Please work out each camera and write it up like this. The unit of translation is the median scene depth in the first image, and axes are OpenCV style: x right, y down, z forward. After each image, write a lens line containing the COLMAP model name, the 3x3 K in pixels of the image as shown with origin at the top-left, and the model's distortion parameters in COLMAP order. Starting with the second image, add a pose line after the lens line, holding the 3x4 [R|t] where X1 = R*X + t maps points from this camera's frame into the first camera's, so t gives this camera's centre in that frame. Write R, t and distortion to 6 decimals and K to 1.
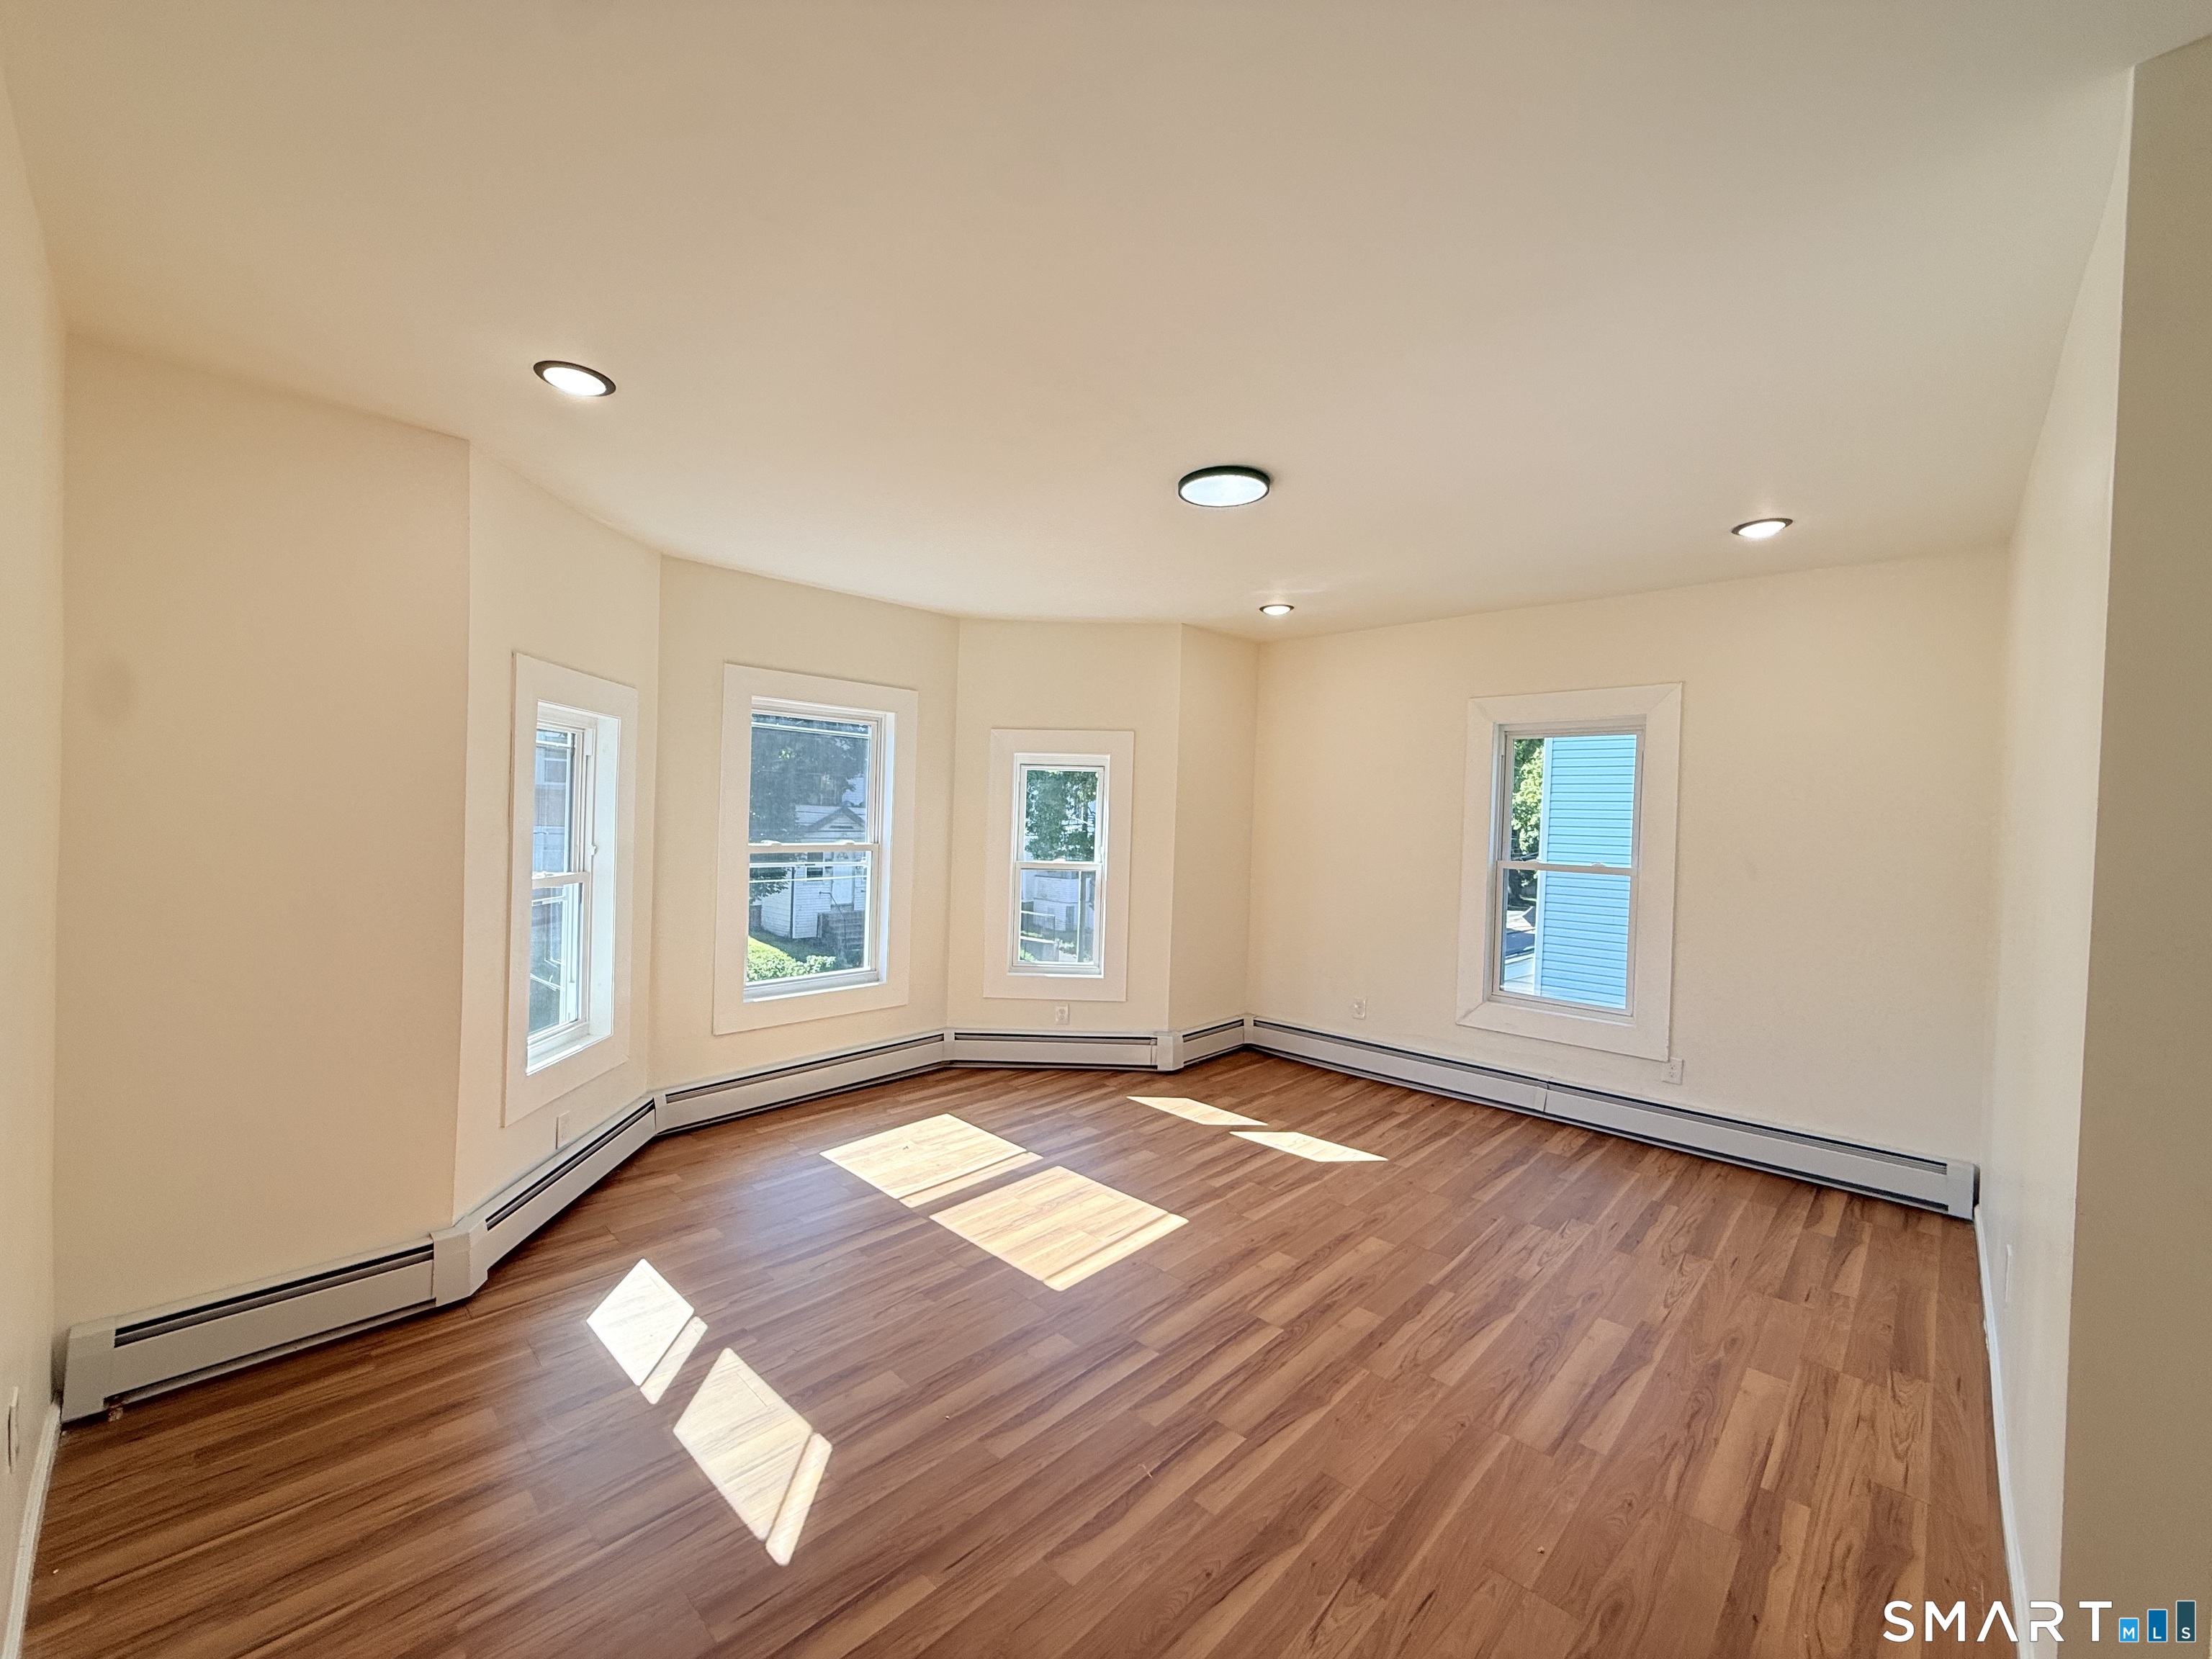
lens RADIAL K [[881.5, 0, 1106.0], [0, 881.5, 829.5], [0, 0, 1]] dist [0.000134, 0.000150]
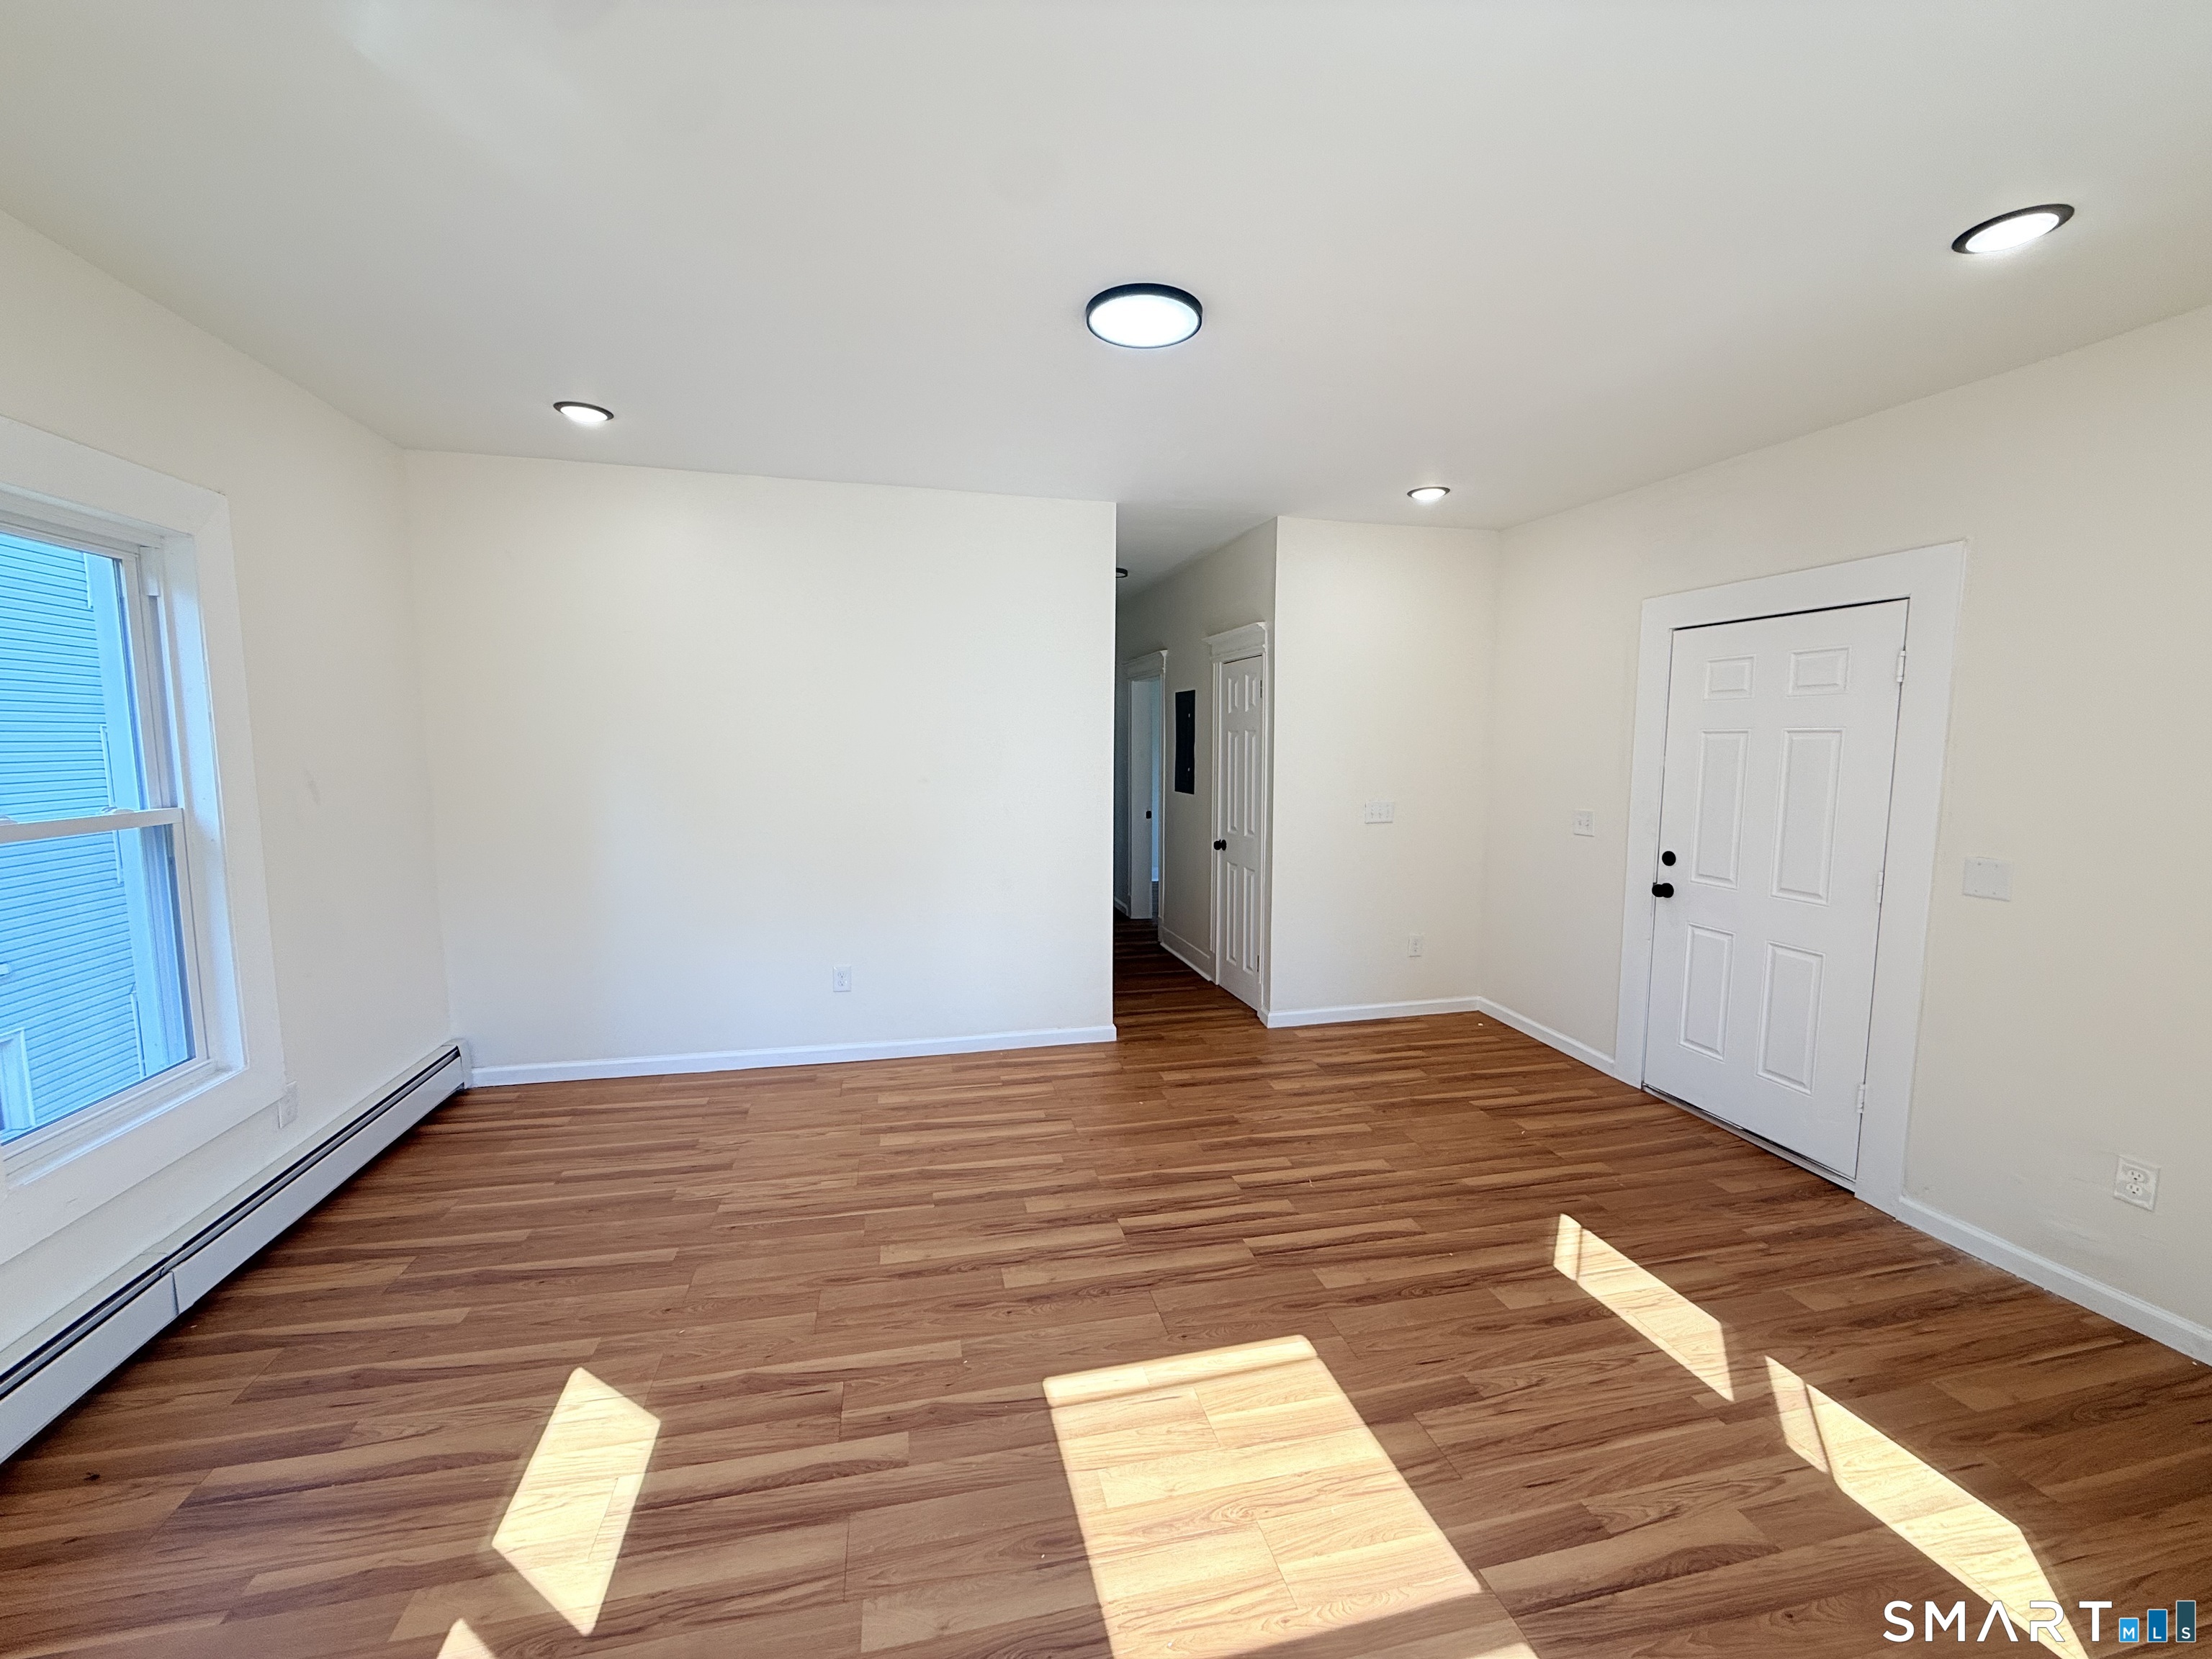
lens RADIAL K [[910.7, 0, 1106.0], [0, 910.7, 829.5], [0, 0, 1]] dist [0.000006, 0.000011]
pose [[-0.846043, -0.084308, 0.526407, -0.294400], [-0.016972, 0.991175, 0.131467, -0.038306], [-0.532845, 0.102292, -0.840007, 1.707451]]
